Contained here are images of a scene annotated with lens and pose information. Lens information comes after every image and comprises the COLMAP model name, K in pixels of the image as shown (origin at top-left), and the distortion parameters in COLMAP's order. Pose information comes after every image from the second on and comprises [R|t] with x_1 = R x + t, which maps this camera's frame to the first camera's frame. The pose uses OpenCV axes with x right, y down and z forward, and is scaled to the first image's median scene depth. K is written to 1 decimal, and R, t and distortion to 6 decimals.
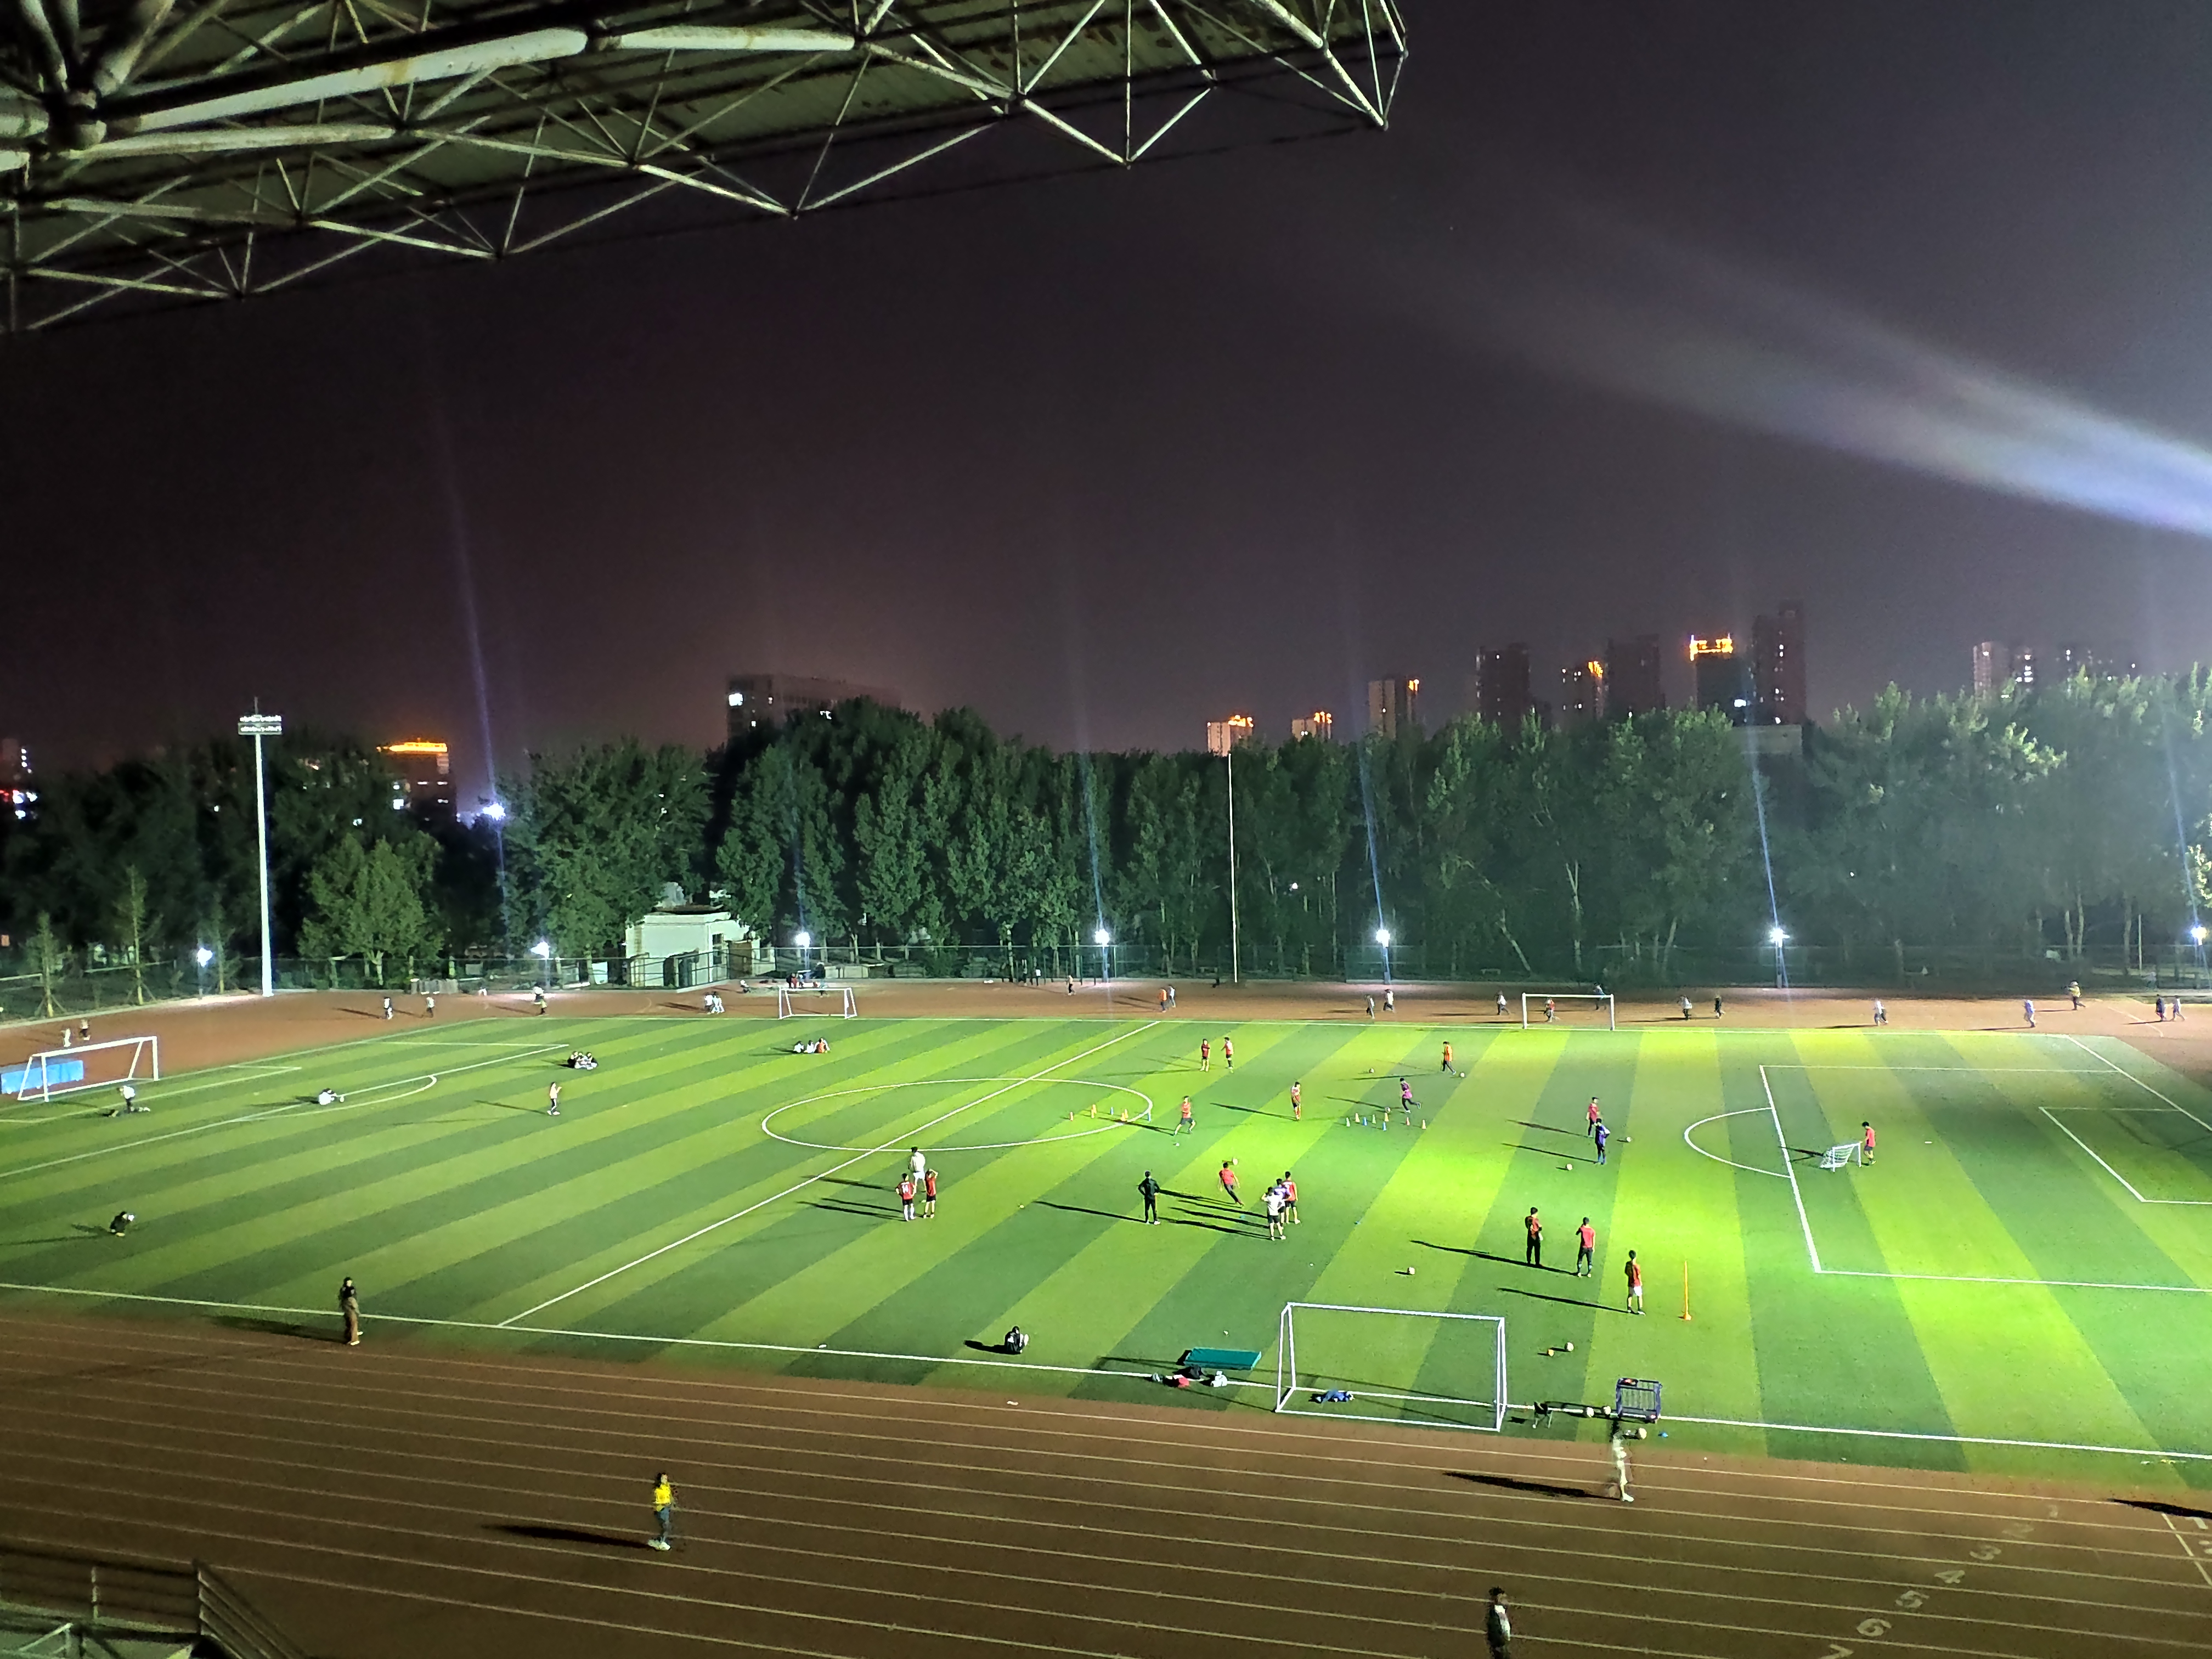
lens RADIAL K [[1803.0, 0, 1095.8], [0, 1803.0, 759.6], [0, 0, 1]] dist [0.090238, -0.155114]
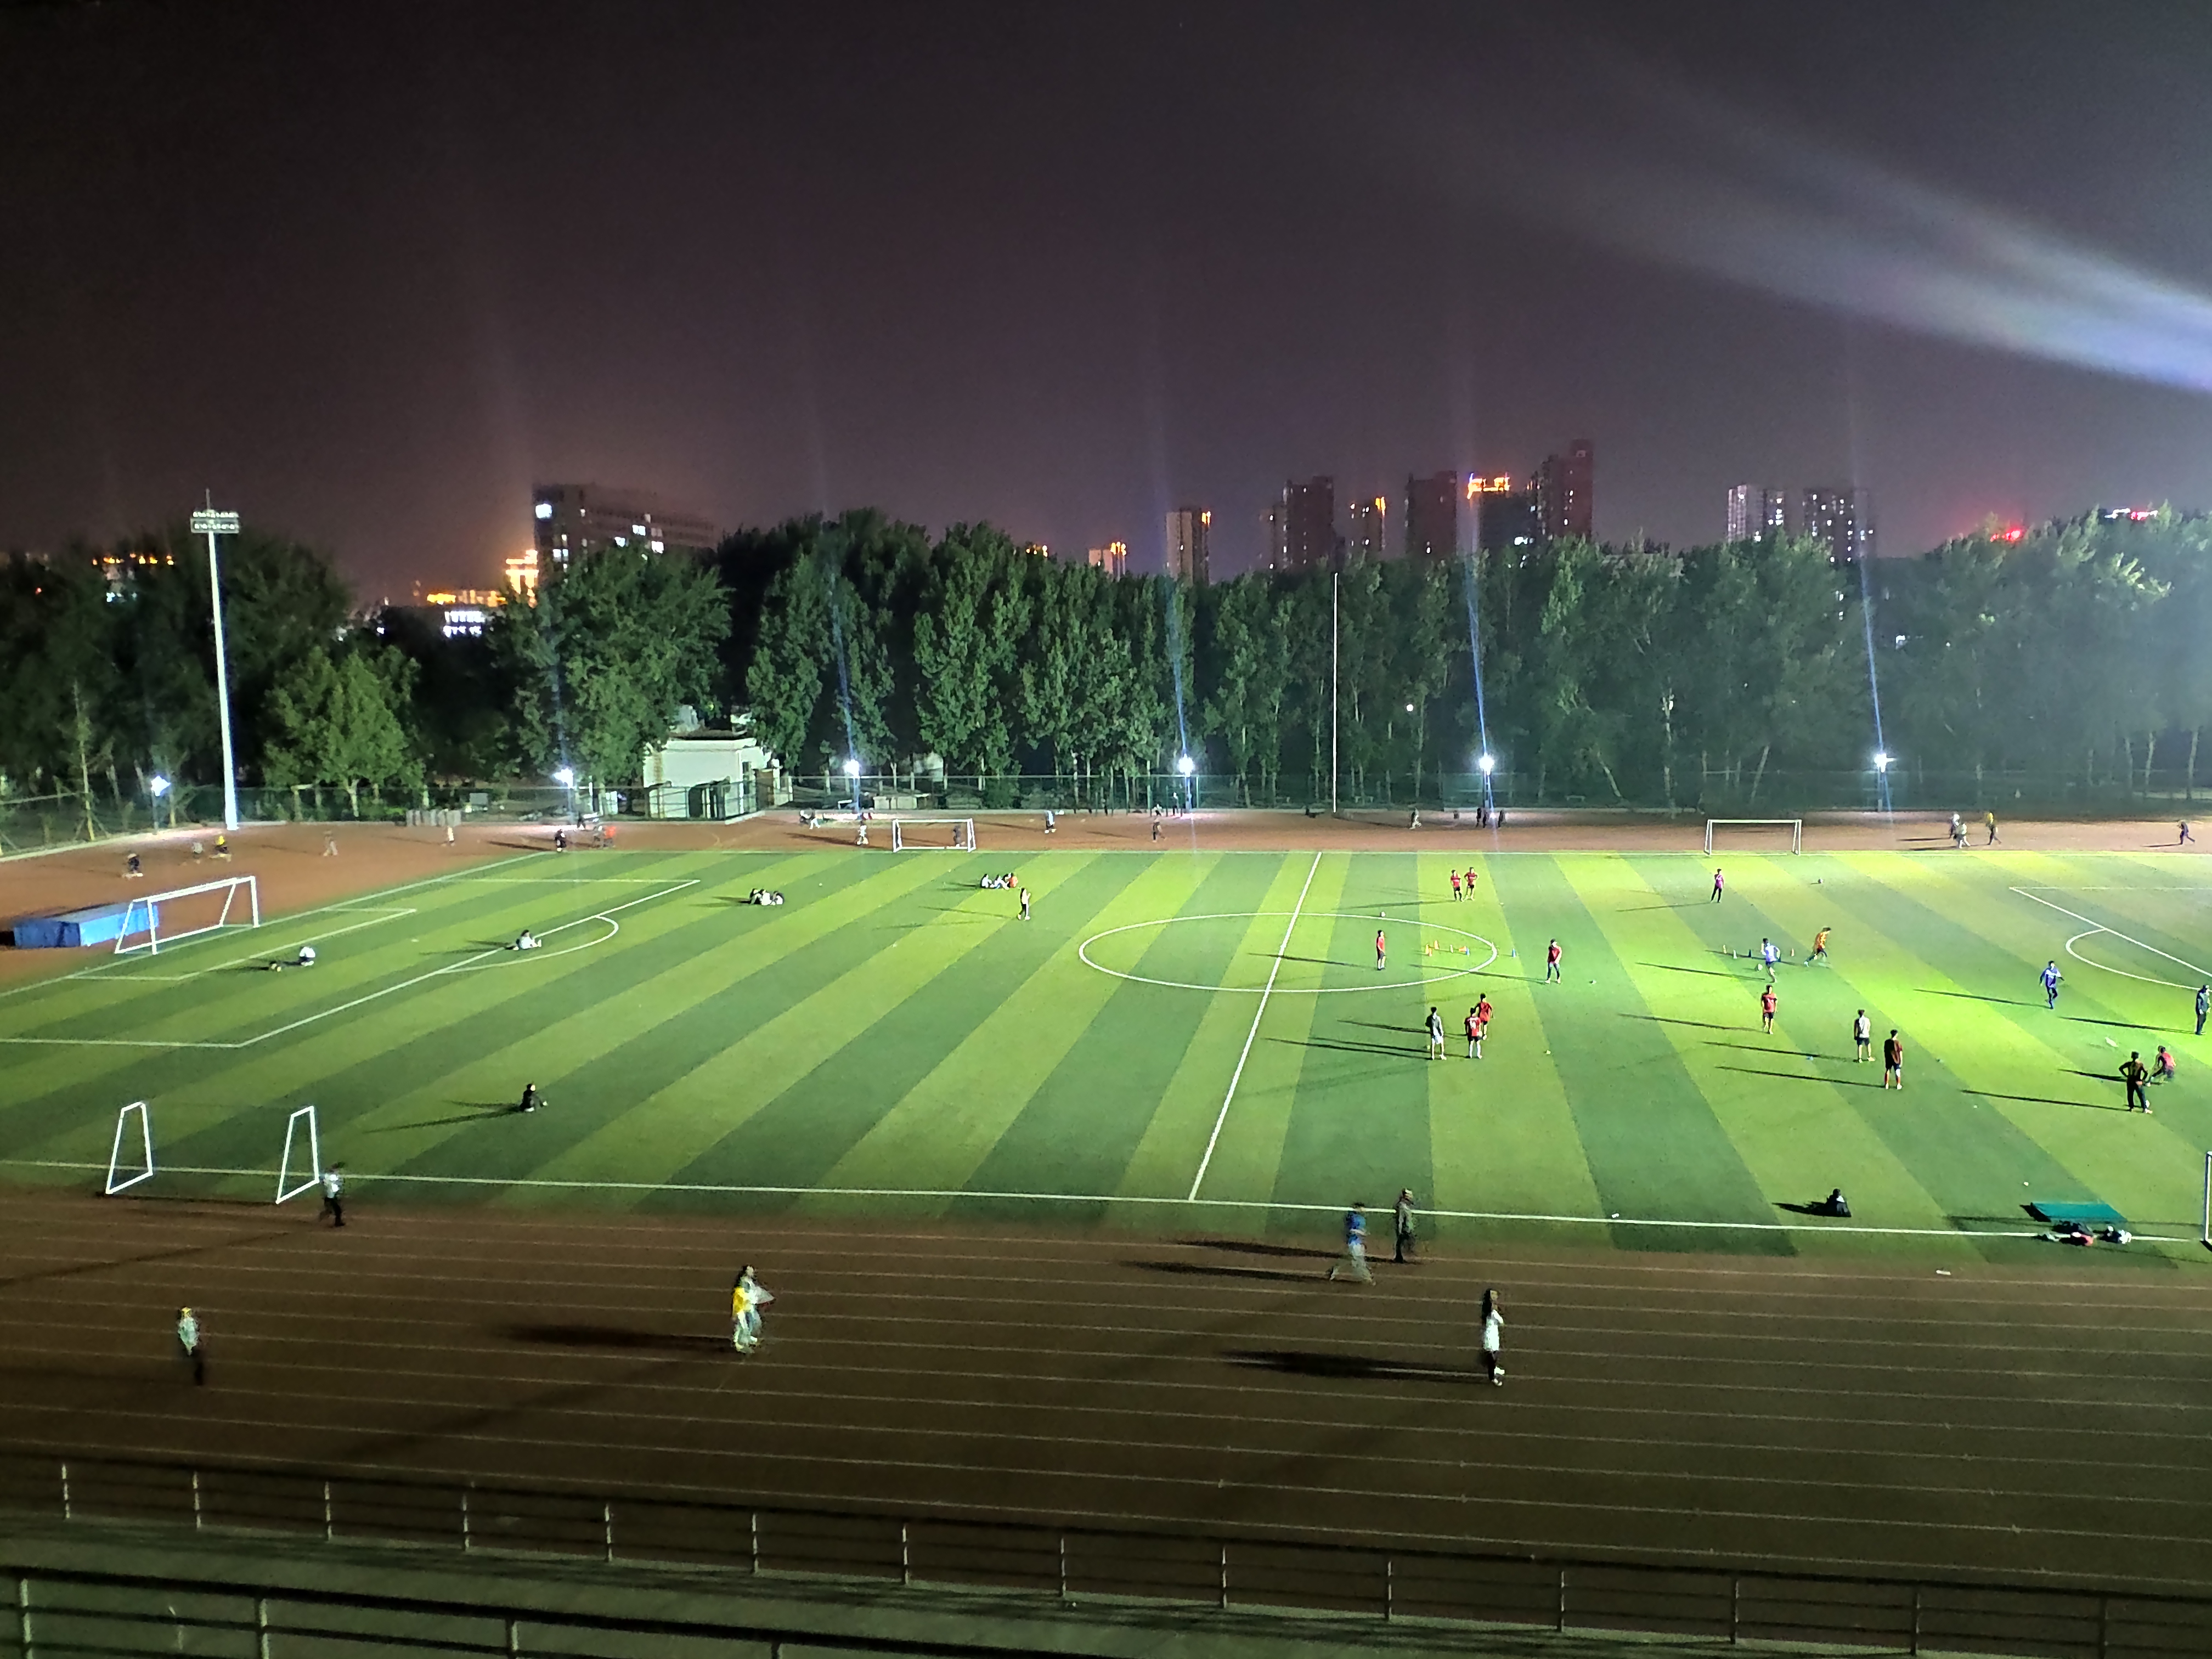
lens RADIAL K [[1803.0, 0, 1096.4], [0, 1803.0, 766.4], [0, 0, 1]] dist [0.090238, -0.155114]
pose [[0.987550, -0.000125, 0.157307, -0.179373], [-0.015113, 0.995298, 0.095669, 0.007644], [-0.156579, -0.096855, 0.982905, 0.064145]]
